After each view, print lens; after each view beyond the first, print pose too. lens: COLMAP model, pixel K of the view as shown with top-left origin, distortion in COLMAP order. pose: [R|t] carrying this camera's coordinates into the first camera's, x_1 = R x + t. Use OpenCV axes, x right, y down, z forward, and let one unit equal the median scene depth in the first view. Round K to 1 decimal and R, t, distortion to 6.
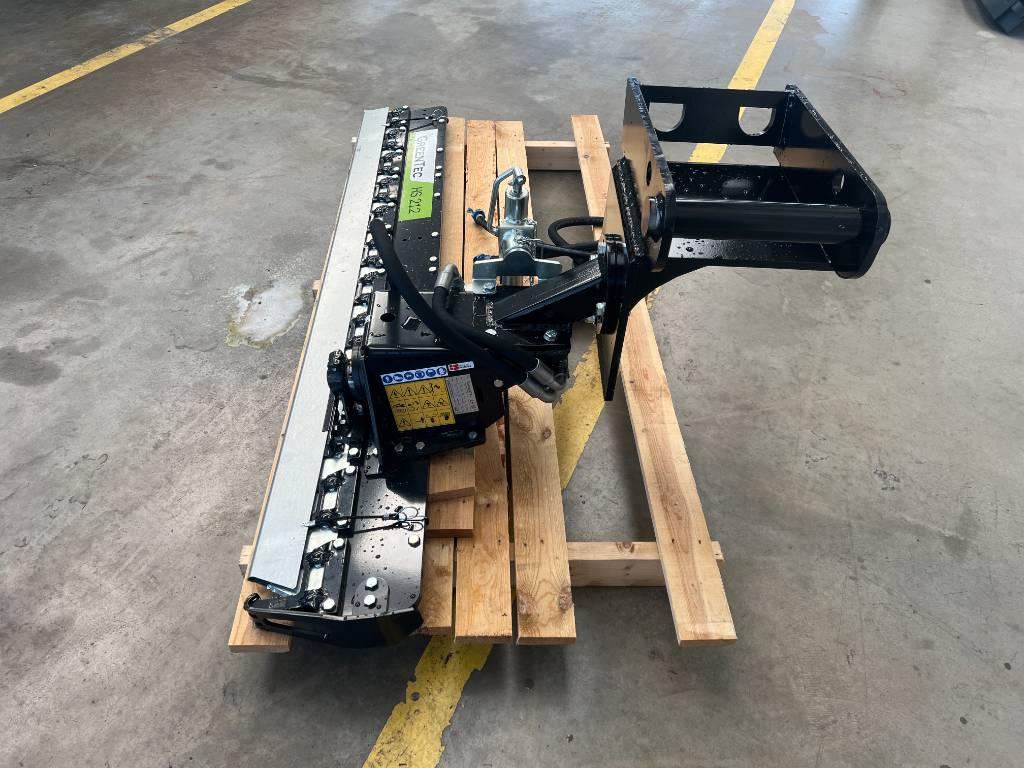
lens RADIAL K [[765.6, 0, 508.6], [0, 765.6, 382.0], [0, 0, 1]] dist [0.058250, -0.063800]
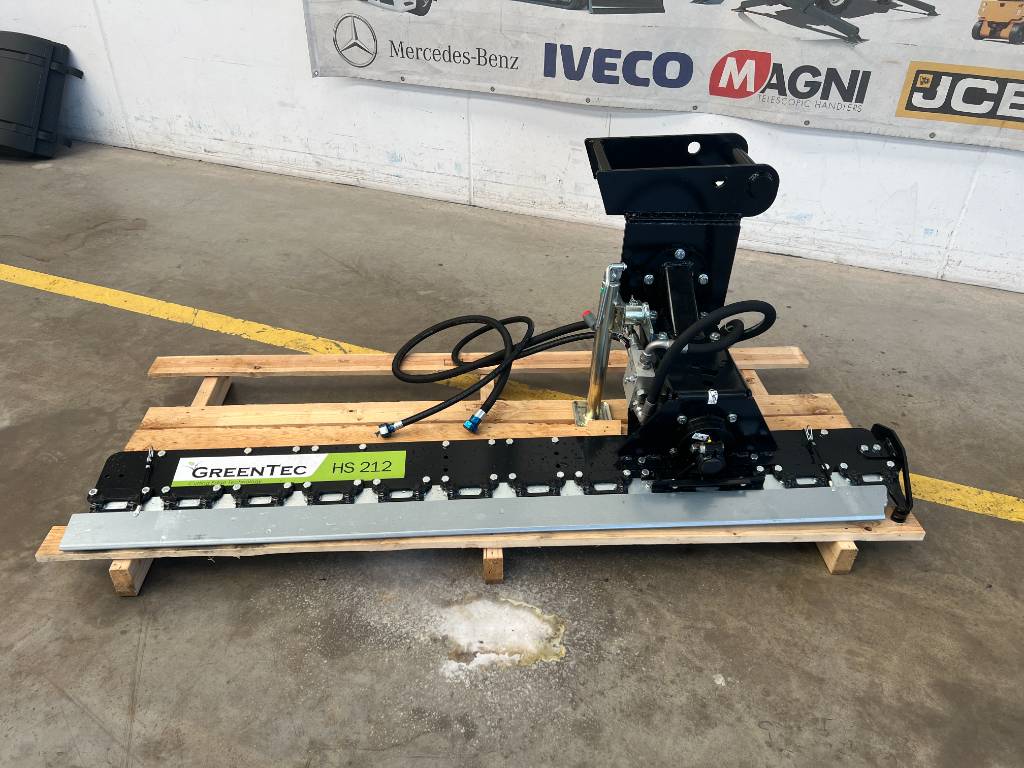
lens RADIAL K [[765.6, 0, 509.6], [0, 765.6, 385.5], [0, 0, 1]] dist [0.058250, -0.063800]
pose [[-0.021315, -0.592935, 0.804968, -0.955405], [0.667643, 0.590869, 0.452909, -0.712601], [-0.744176, 0.547085, 0.383274, 0.611216]]
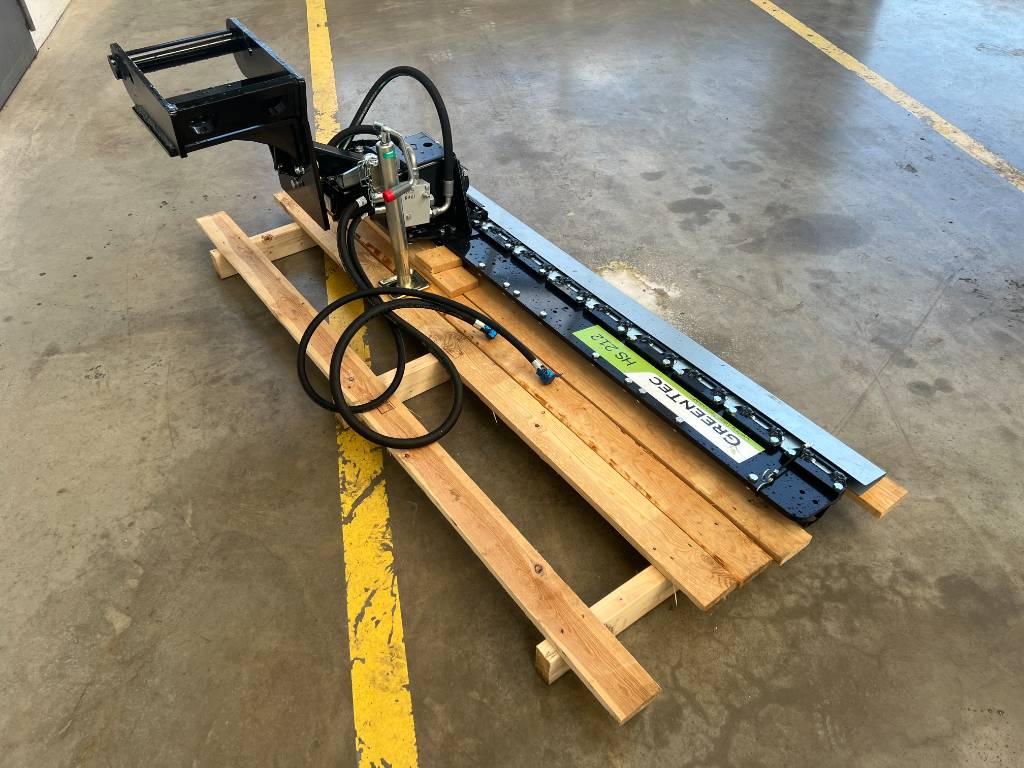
lens RADIAL K [[765.6, 0, 508.7], [0, 765.6, 388.1], [0, 0, 1]] dist [0.058250, -0.063800]
pose [[-0.822087, 0.365643, -0.436437, 0.472377], [-0.401810, 0.170504, 0.899709, -1.213022], [0.403387, 0.915005, 0.006749, 1.225572]]
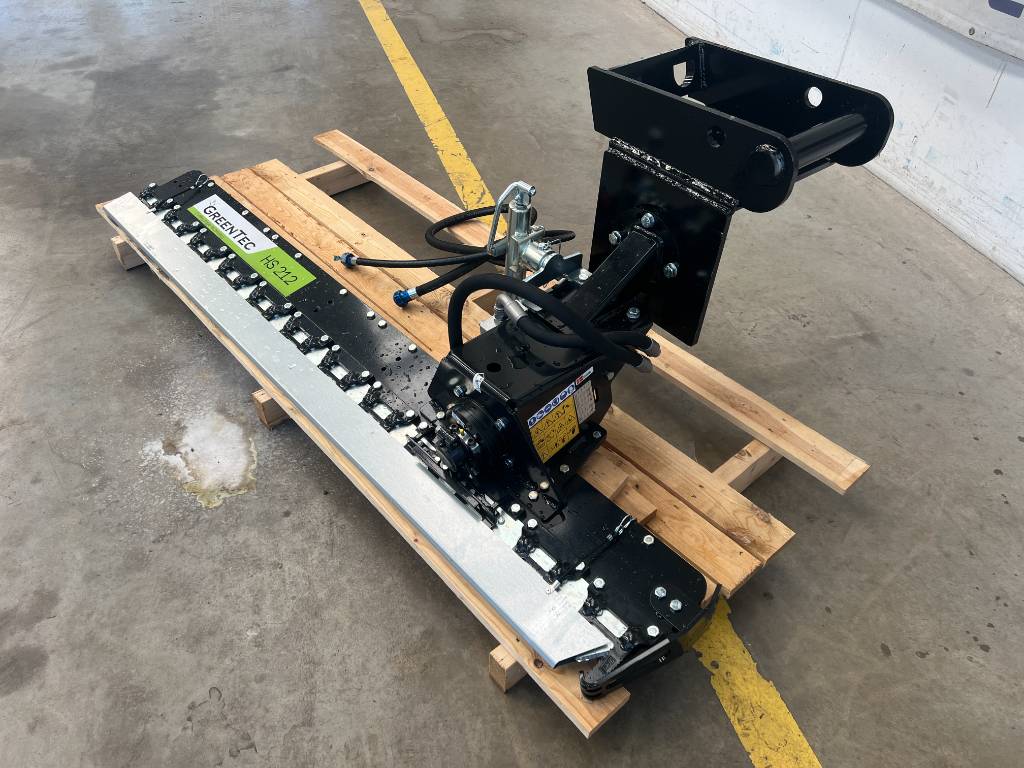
lens RADIAL K [[765.6, 0, 505.3], [0, 765.6, 382.6], [0, 0, 1]] dist [0.058250, -0.063800]
pose [[0.770601, -0.446616, 0.454652, -0.480595], [0.437318, 0.889486, 0.132543, -0.152448], [-0.463602, 0.096690, 0.880752, 0.114414]]
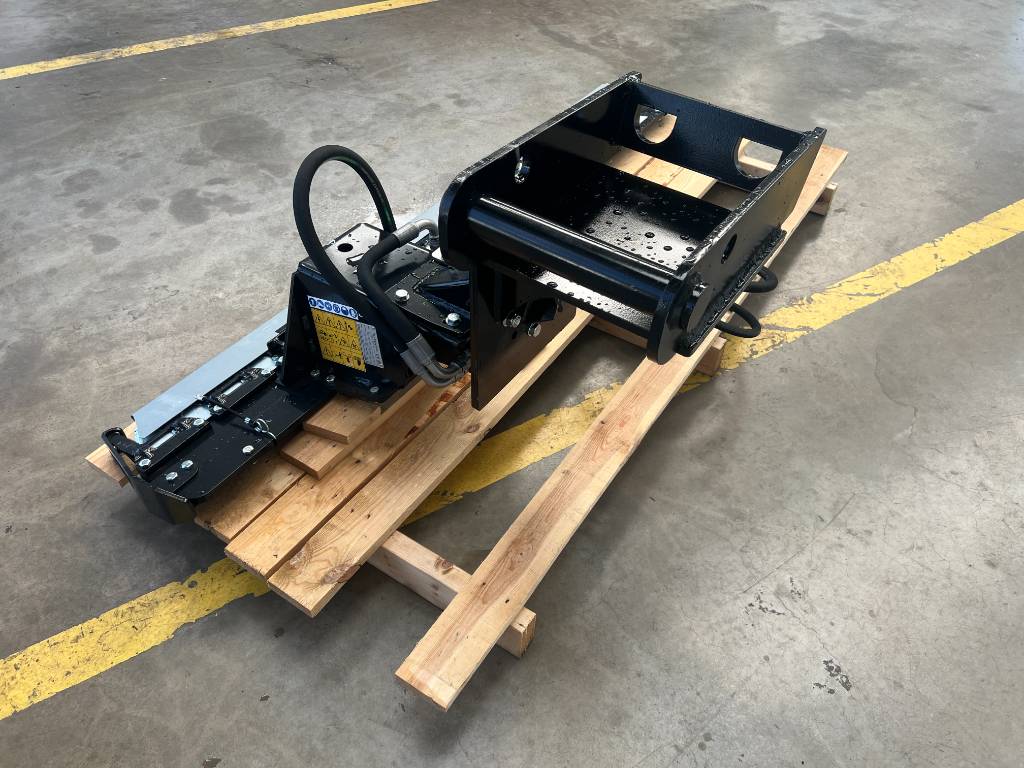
lens RADIAL K [[765.6, 0, 506.1], [0, 765.6, 384.5], [0, 0, 1]] dist [0.058250, -0.063800]
pose [[0.817061, 0.393092, -0.421771, 0.414559], [-0.388223, 0.915948, 0.101597, -0.084214], [0.426257, 0.080730, 0.900993, 0.154911]]
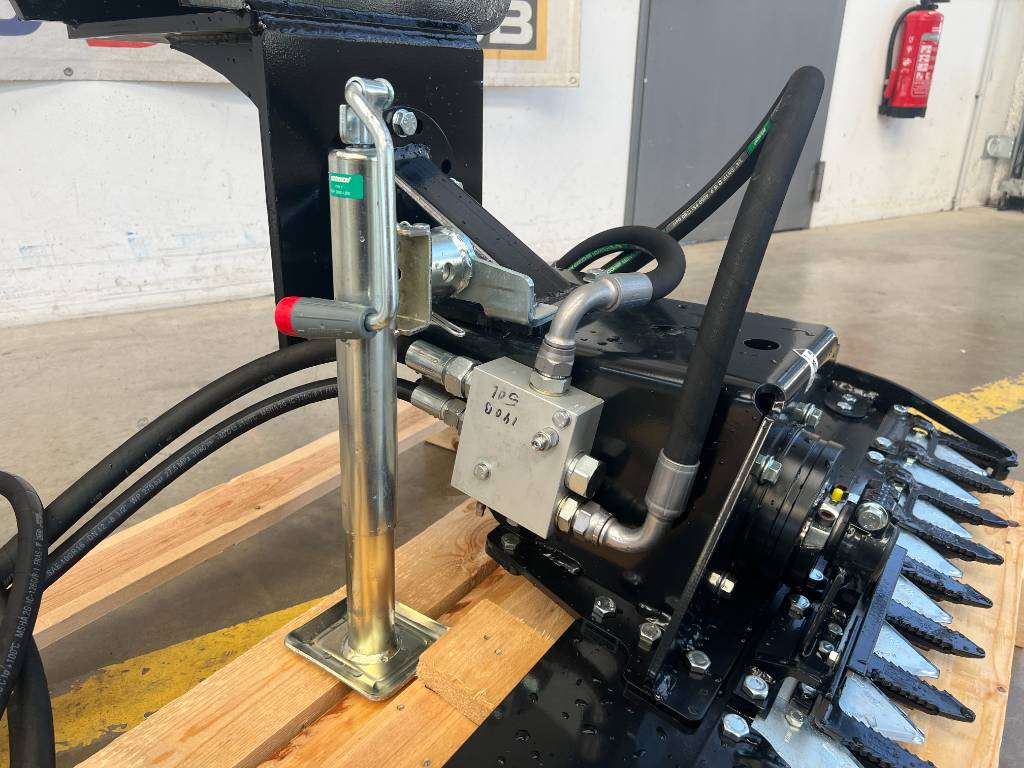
lens RADIAL K [[765.6, 0, 516.1], [0, 765.6, 380.9], [0, 0, 1]] dist [0.058250, -0.063800]
pose [[-0.811185, -0.262707, 0.522459, -0.228630], [0.358106, 0.483157, 0.798949, -0.391840], [-0.462319, 0.835191, -0.297853, 0.982110]]
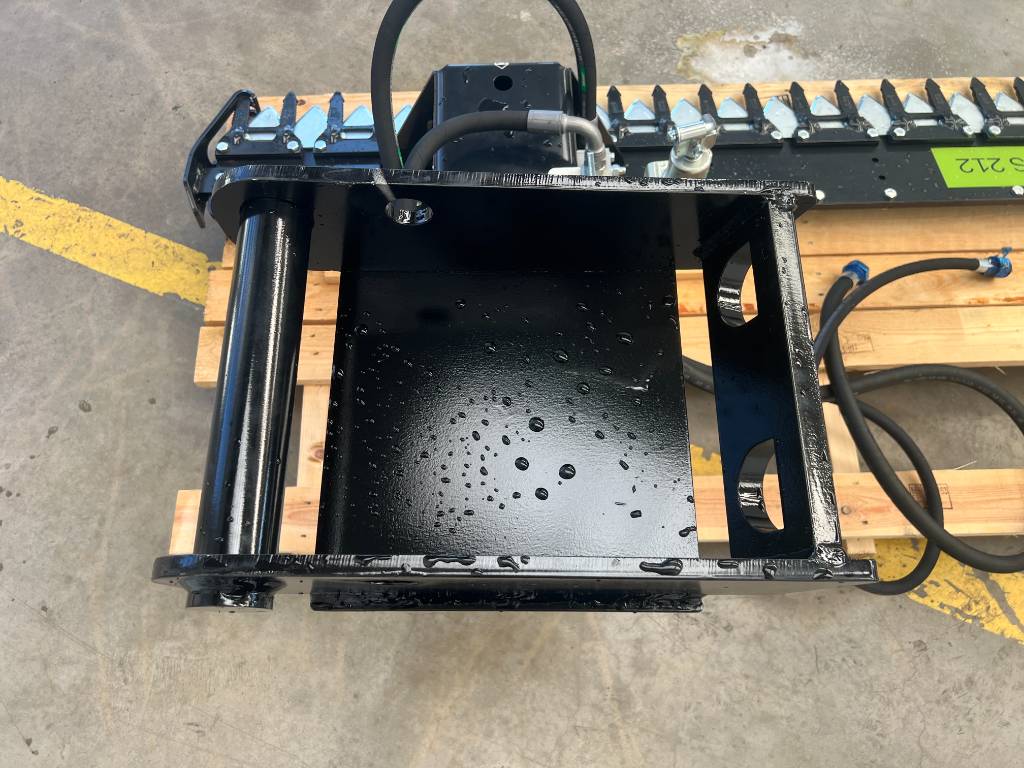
lens RADIAL K [[765.6, 0, 505.9], [0, 765.6, 380.7], [0, 0, 1]] dist [0.058250, -0.063800]
pose [[-0.003636, 0.919832, -0.392297, 0.329885], [-0.677739, 0.286190, 0.677322, -0.416398], [0.735294, 0.268338, 0.622365, 0.490633]]
